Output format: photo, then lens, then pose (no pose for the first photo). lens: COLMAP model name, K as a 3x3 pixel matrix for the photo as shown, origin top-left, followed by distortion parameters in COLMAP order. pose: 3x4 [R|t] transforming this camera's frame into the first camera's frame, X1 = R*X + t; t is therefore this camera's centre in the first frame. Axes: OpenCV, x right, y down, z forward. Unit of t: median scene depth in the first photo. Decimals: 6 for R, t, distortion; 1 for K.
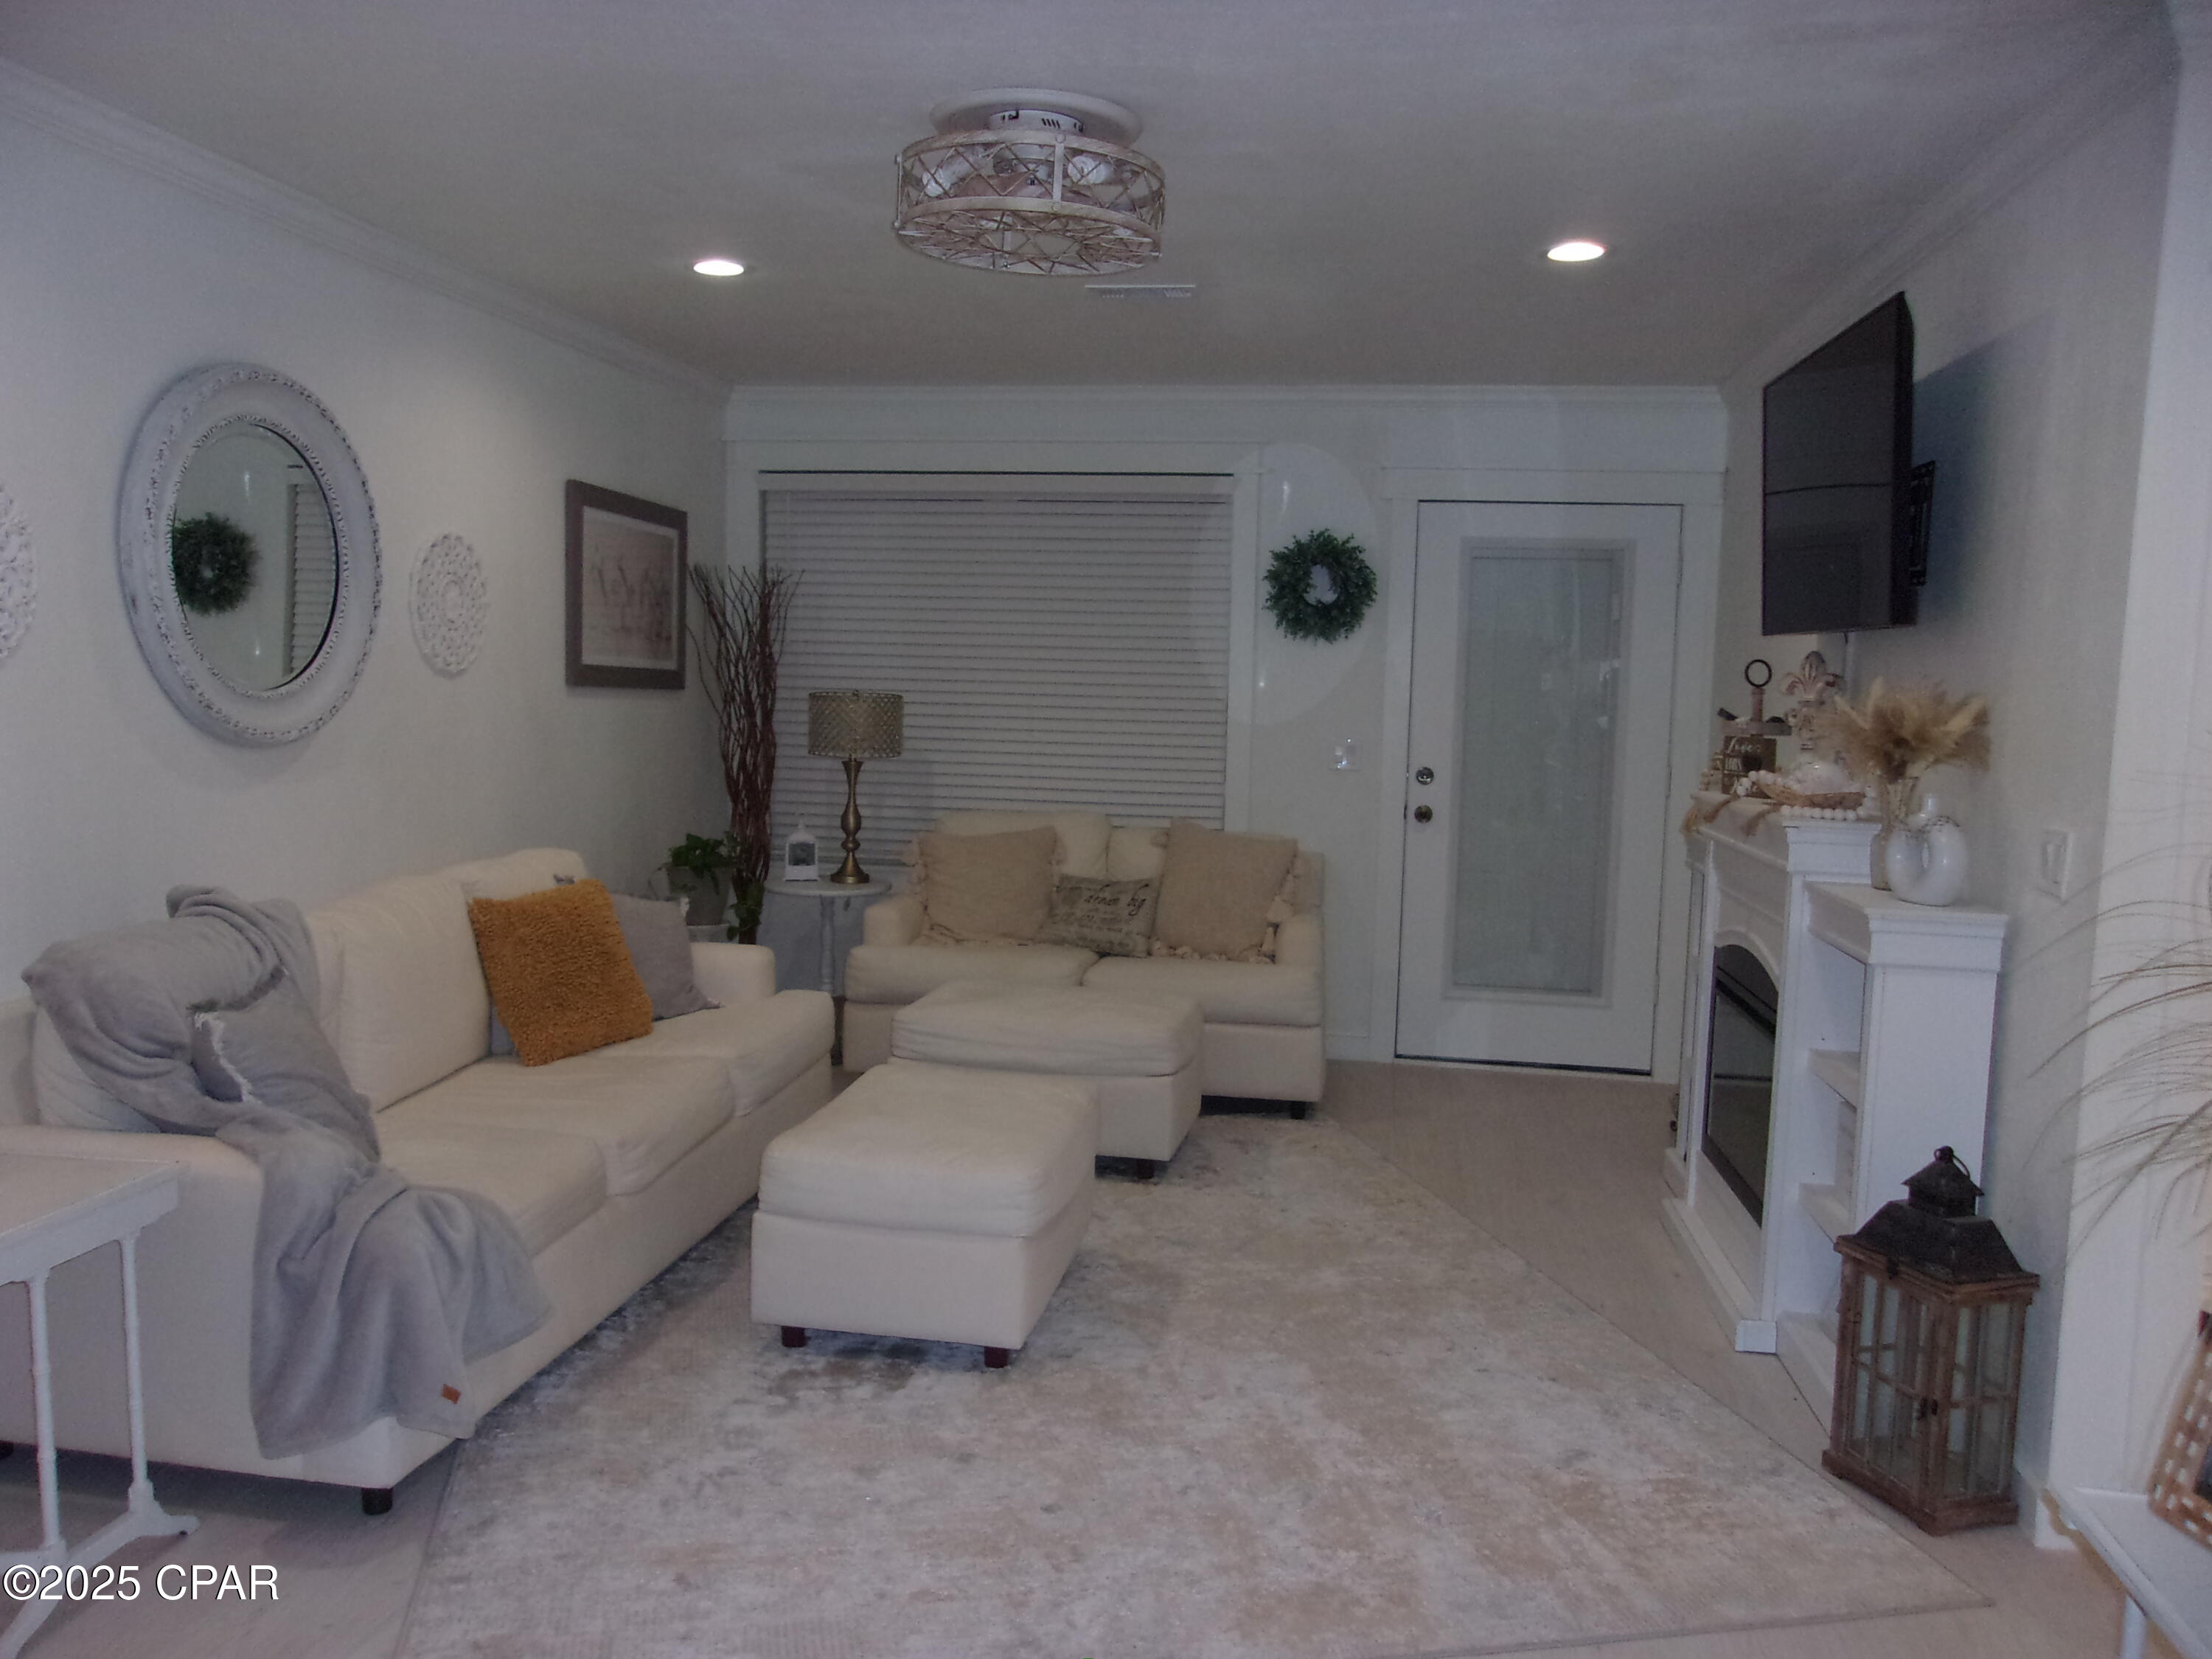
lens RADIAL K [[1731.9, 0, 1116.0], [0, 1731.9, 812.7], [0, 0, 1]] dist [0.013700, -0.008730]
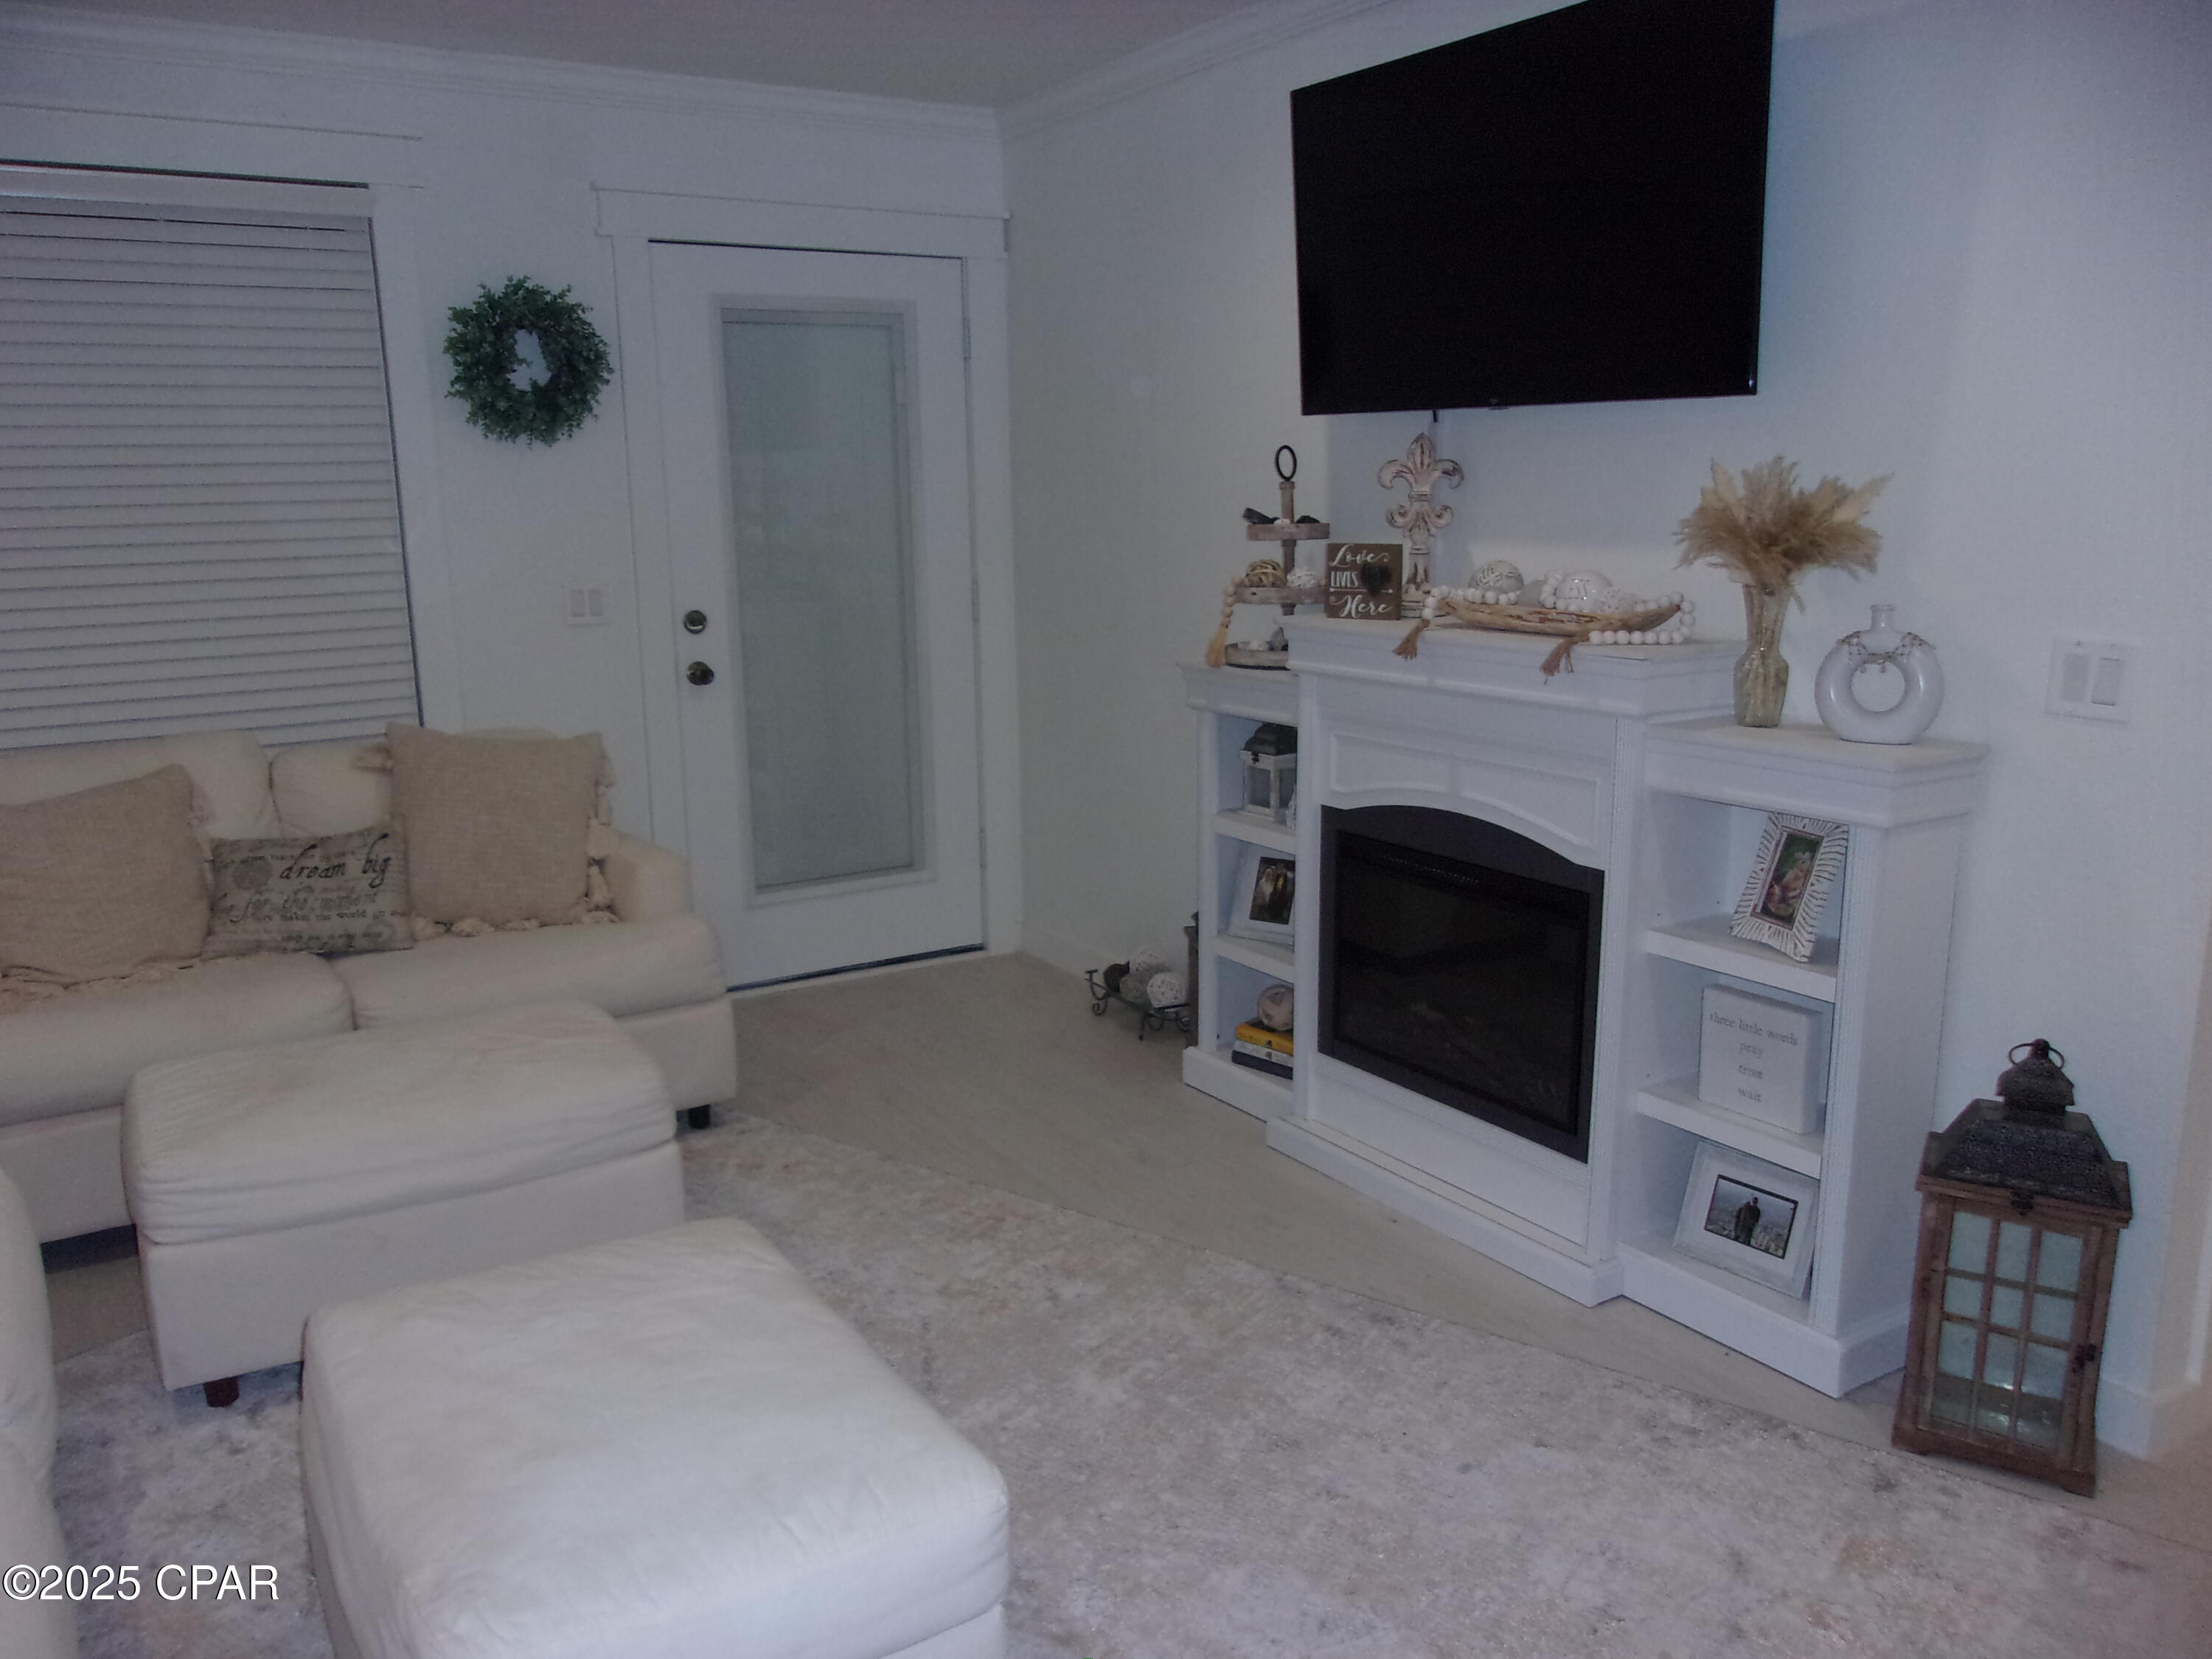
lens RADIAL K [[1731.9, 0, 1065.6], [0, 1731.9, 815.4], [0, 0, 1]] dist [0.013700, -0.008730]
pose [[0.766249, -0.166019, 0.620726, -0.189174], [0.092079, 0.984445, 0.149634, -0.039259], [-0.635912, -0.057501, 0.769616, 0.346484]]
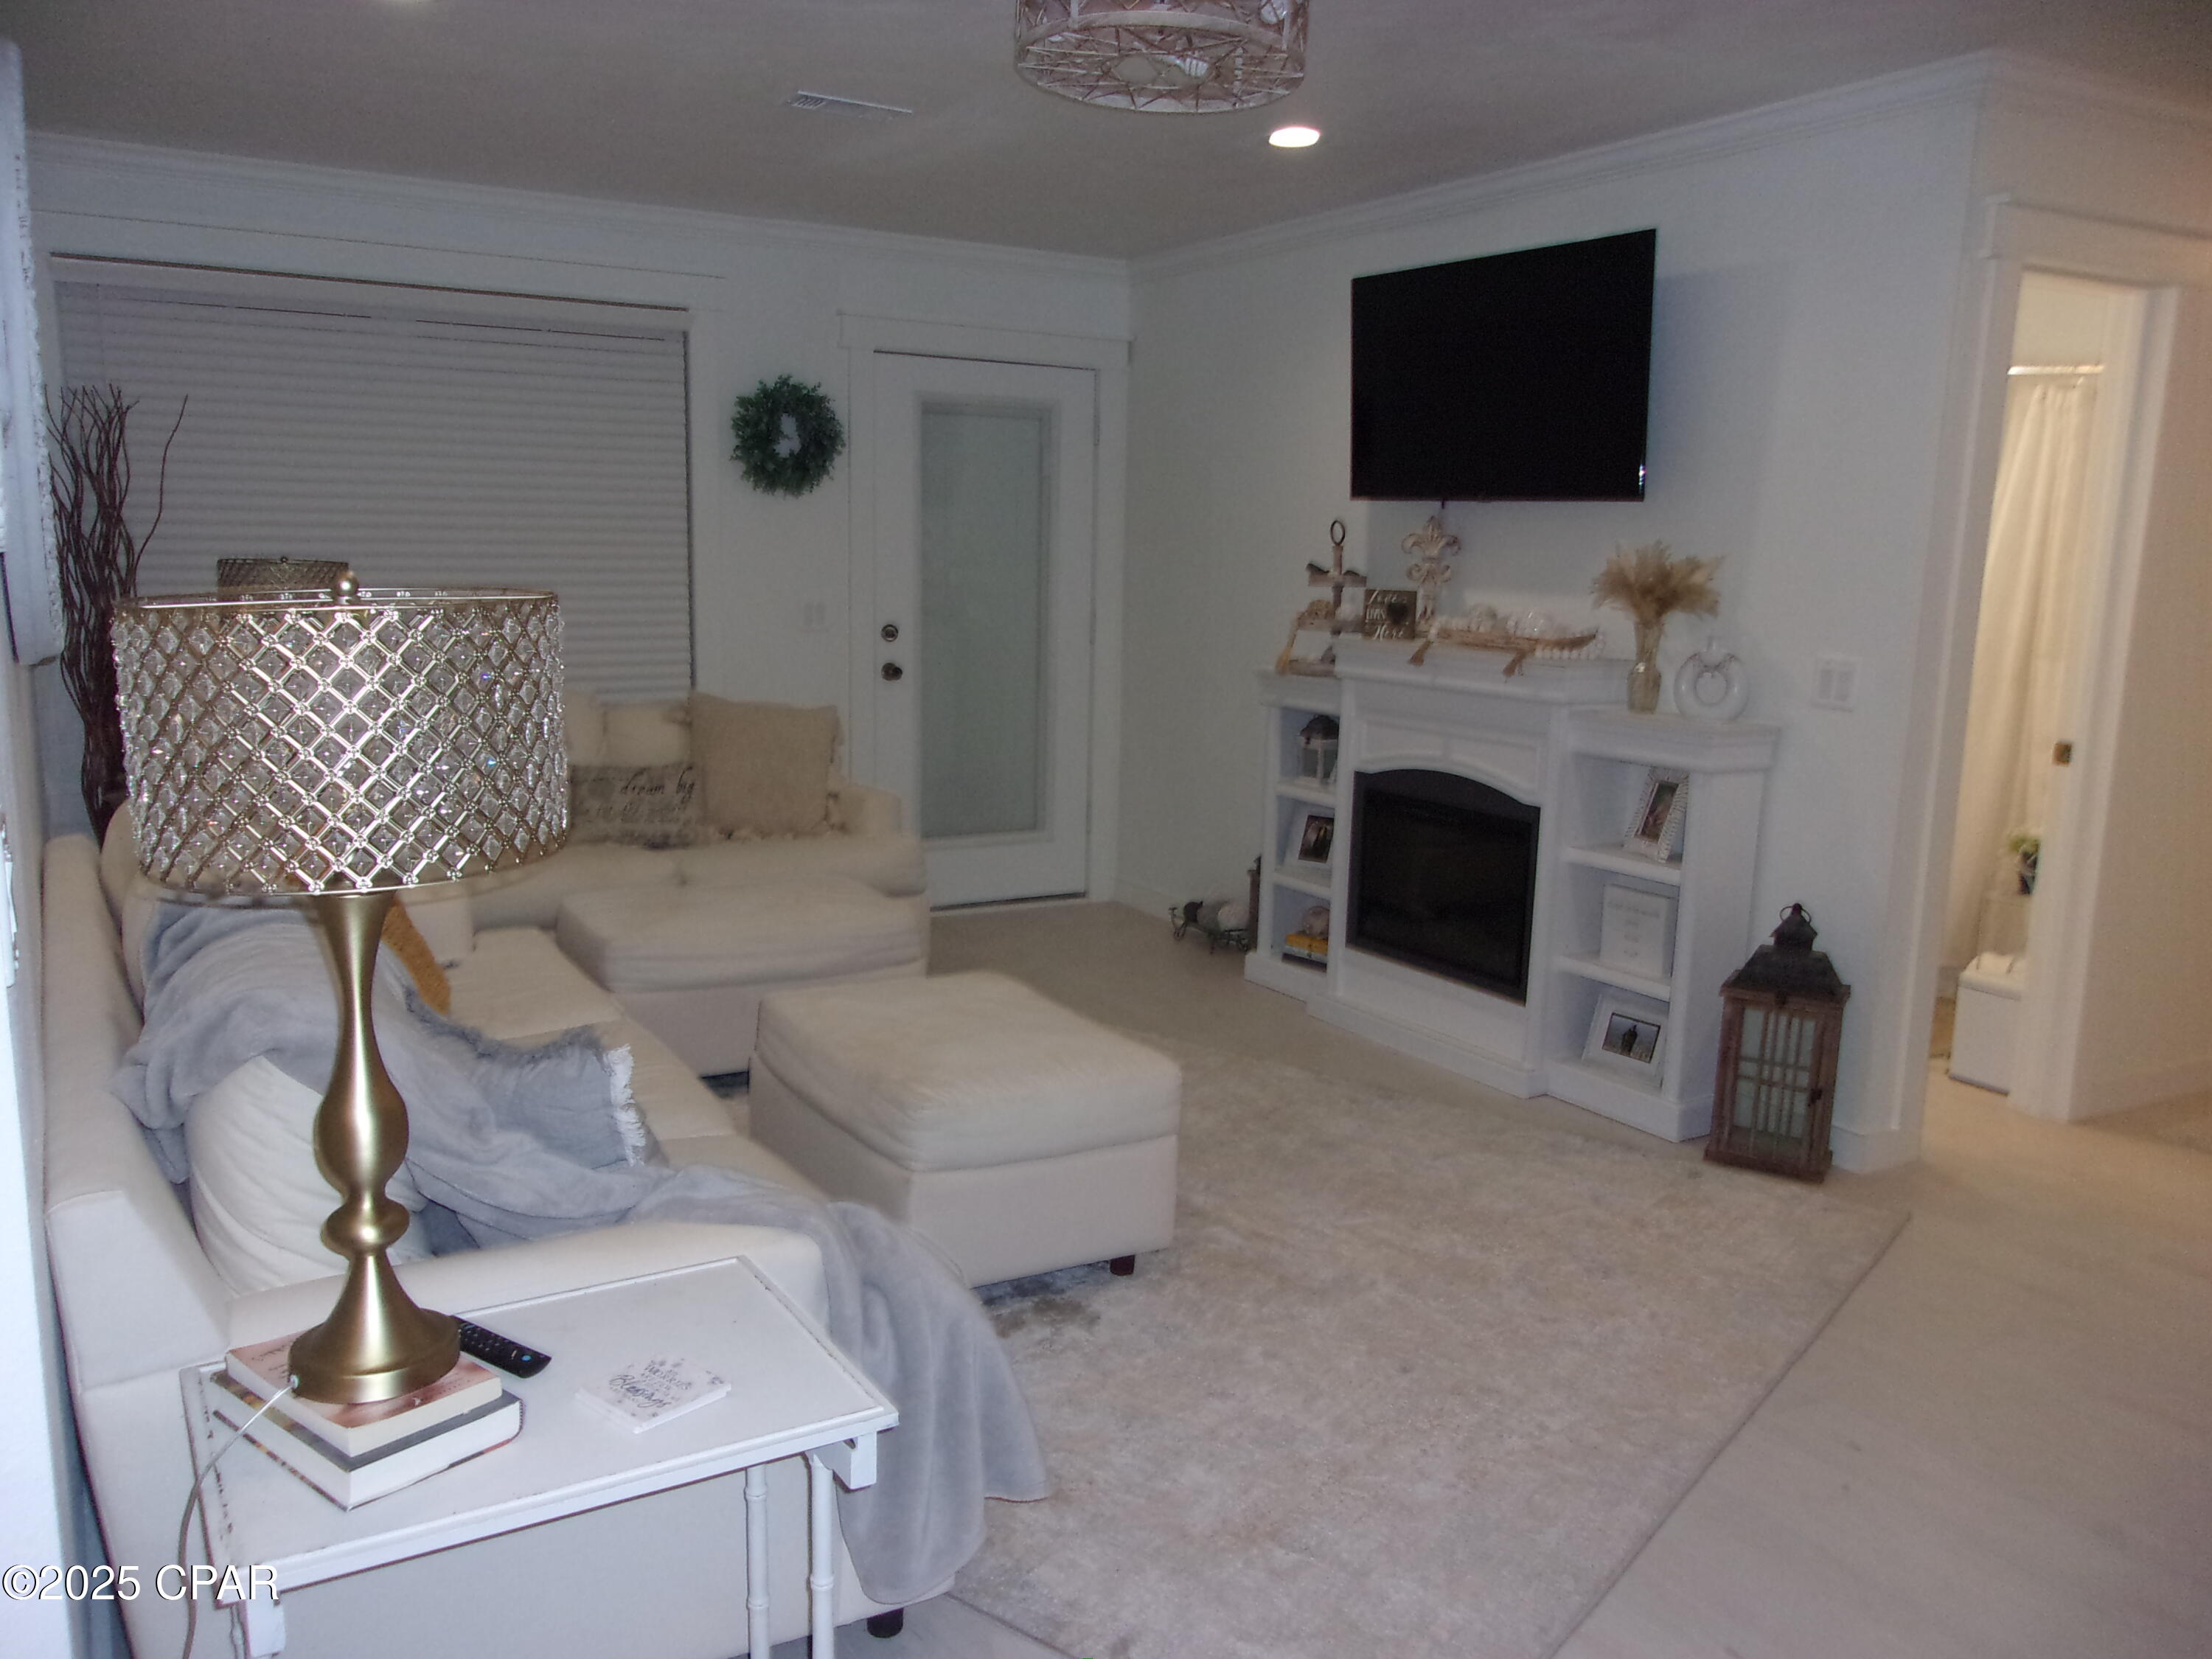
lens RADIAL K [[1731.9, 0, 1083.1], [0, 1731.9, 795.5], [0, 0, 1]] dist [0.013700, -0.008730]
pose [[0.772497, -0.104786, 0.626314, -0.397920], [0.050268, 0.993287, 0.104183, -0.028123], [-0.633026, -0.048997, 0.772578, 0.168003]]
